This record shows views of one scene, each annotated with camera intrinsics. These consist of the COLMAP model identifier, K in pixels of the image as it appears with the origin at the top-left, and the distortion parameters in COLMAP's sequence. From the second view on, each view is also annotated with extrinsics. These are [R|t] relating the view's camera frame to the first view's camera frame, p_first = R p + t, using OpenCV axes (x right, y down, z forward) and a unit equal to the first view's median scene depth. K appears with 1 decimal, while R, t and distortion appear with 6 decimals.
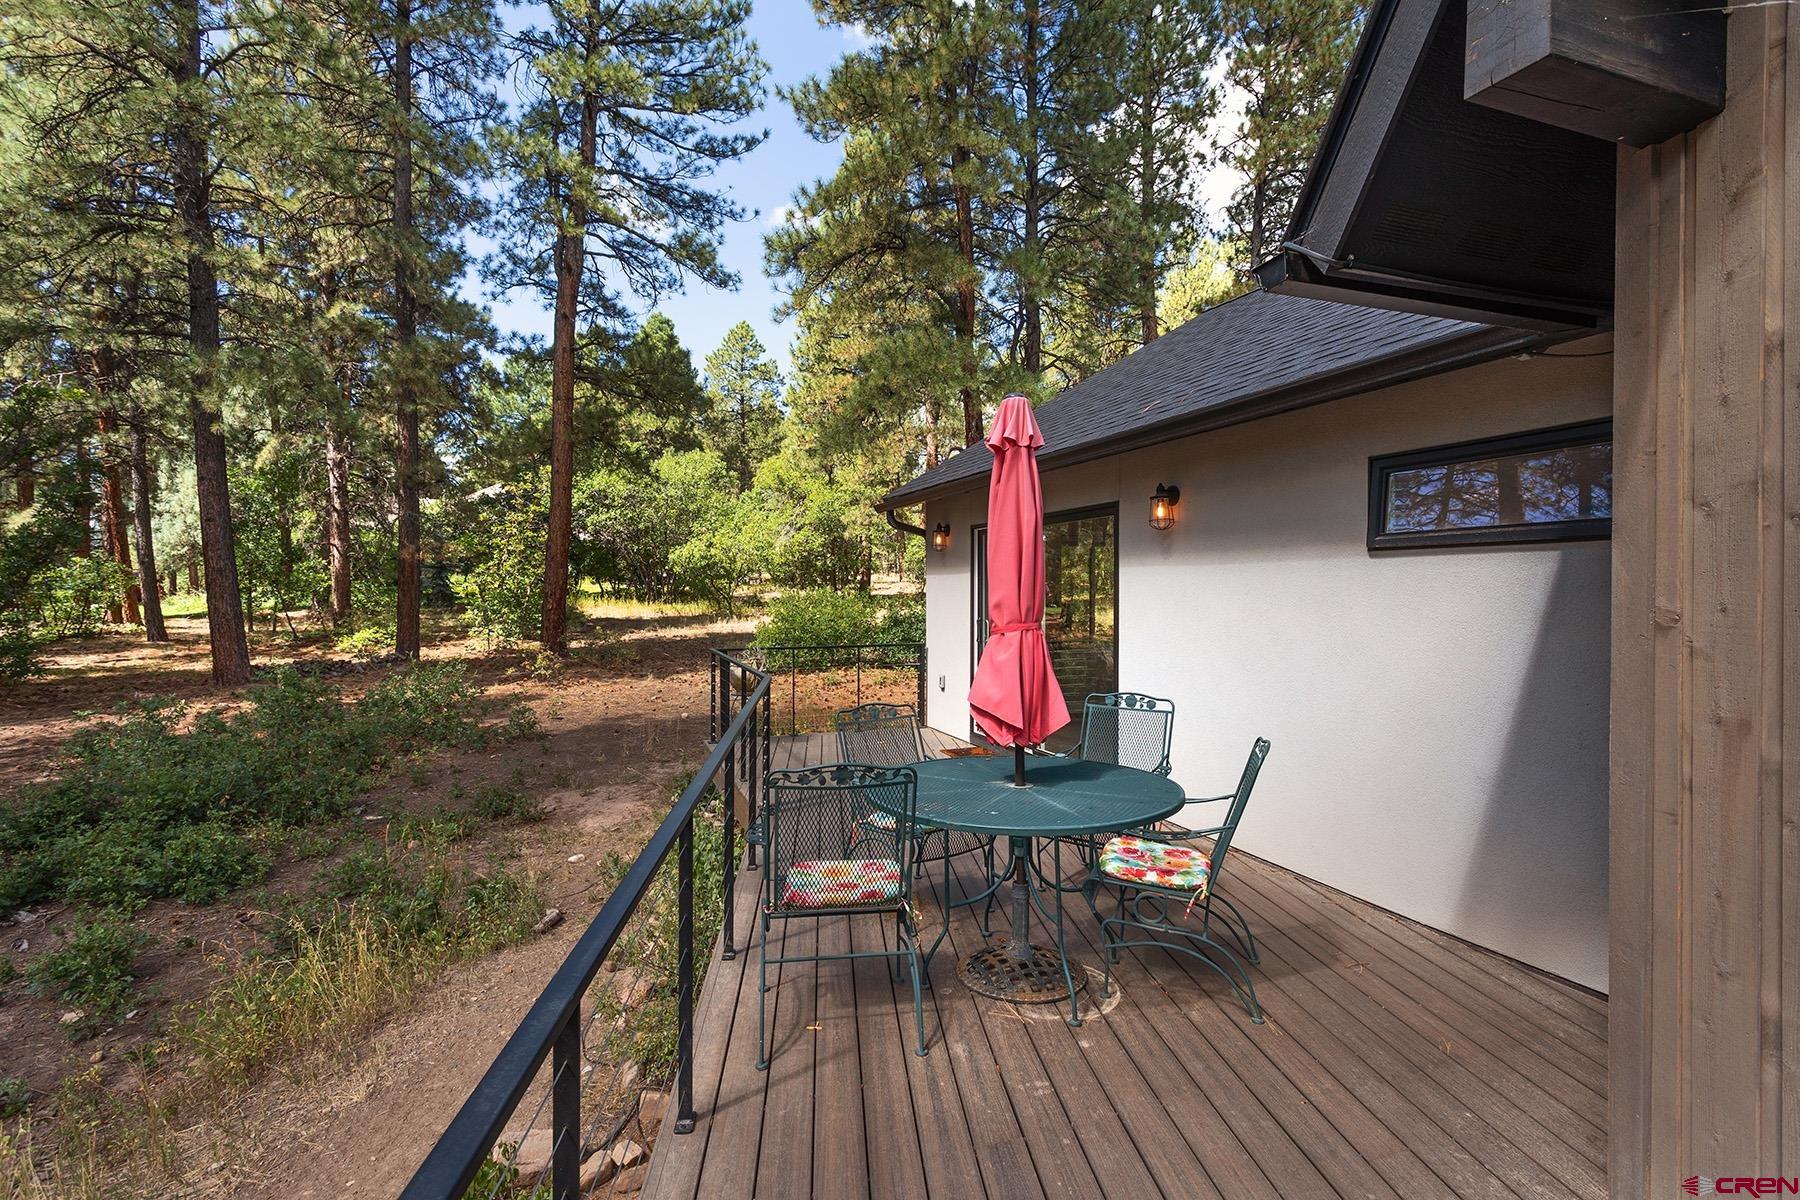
lens RADIAL K [[791.1, 0, 868.4], [0, 791.1, 587.6], [0, 0, 1]] dist [0.016297, 0.000036]
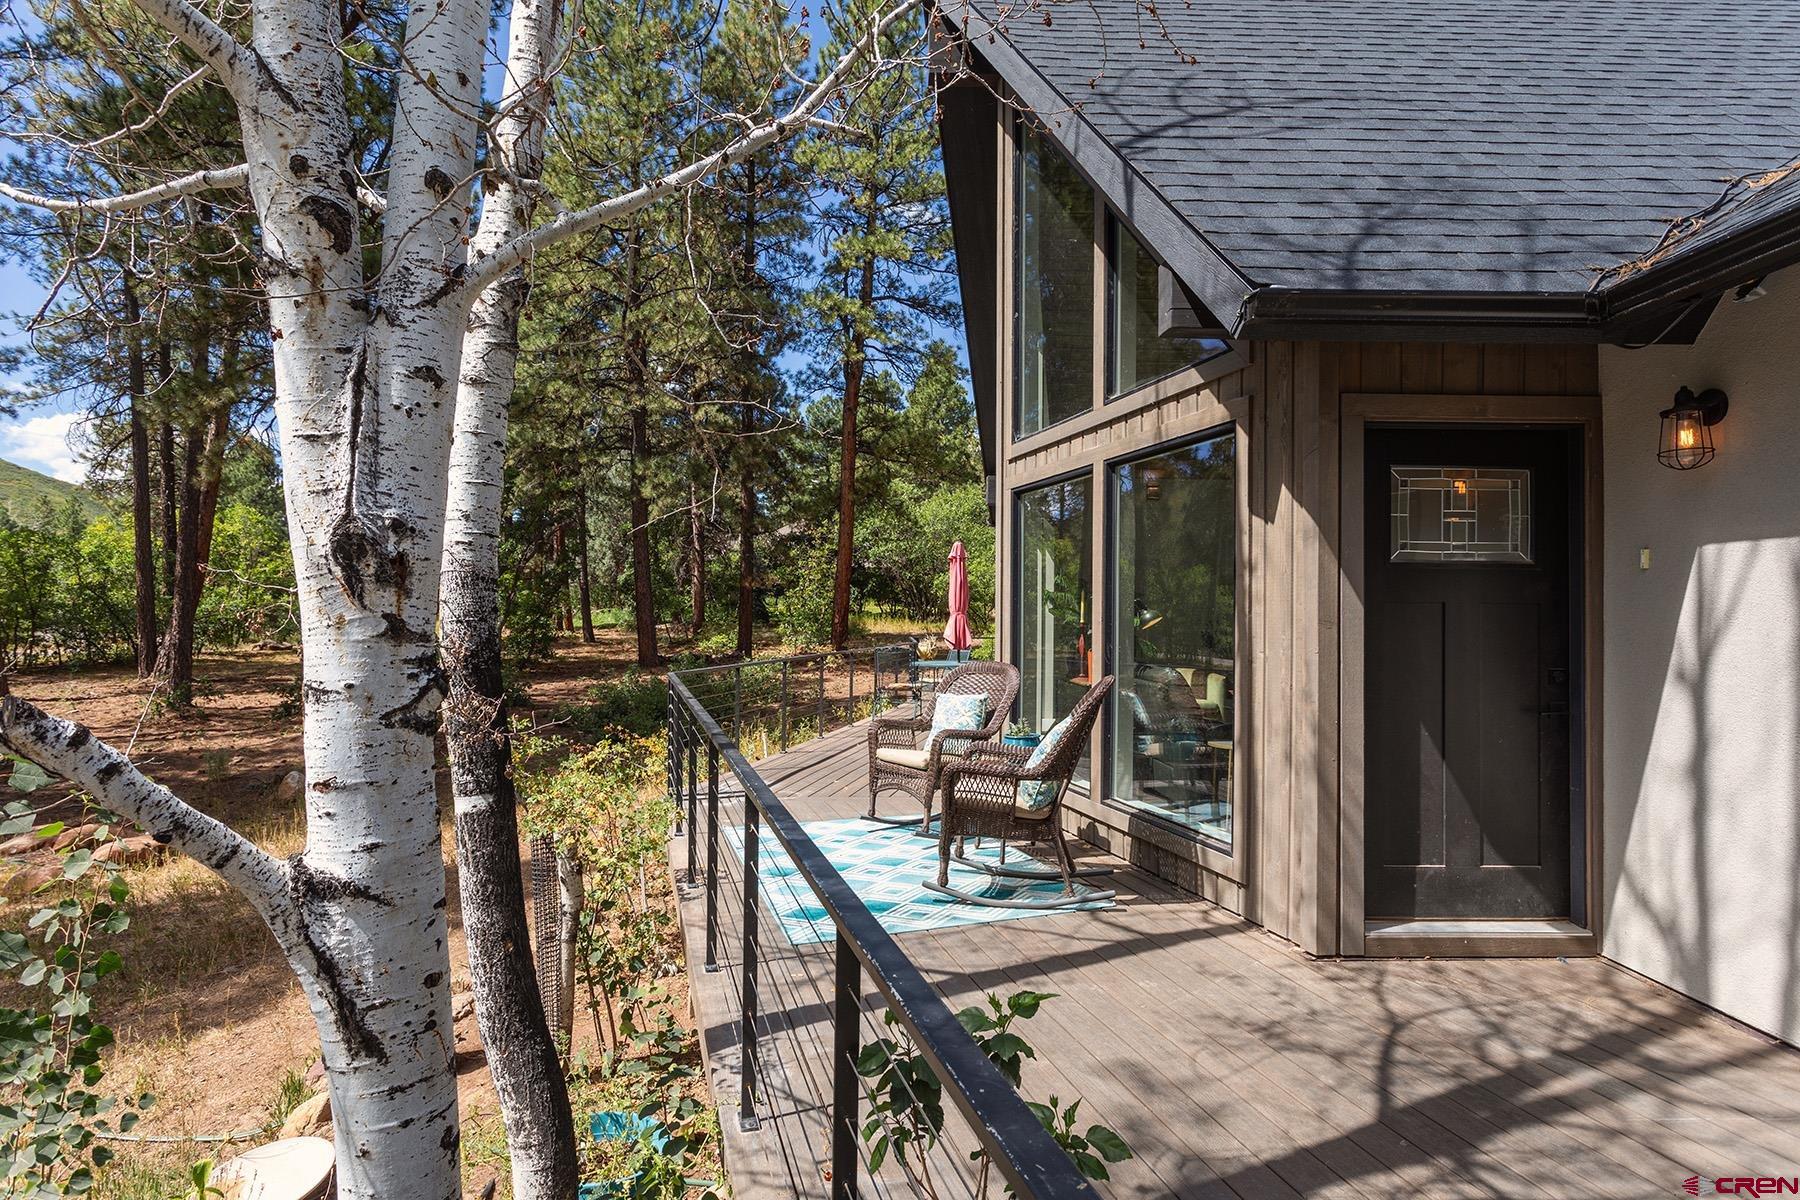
lens RADIAL K [[869.0, 0, 895.5], [0, 869.0, 594.6], [0, 0, 1]] dist [-0.016520, 0.008405]
pose [[0.947465, 0.002263, -0.319853, 0.148208], [-0.009167, 0.999756, -0.020082, 0.007103], [0.319729, 0.021959, 0.947254, -0.331647]]
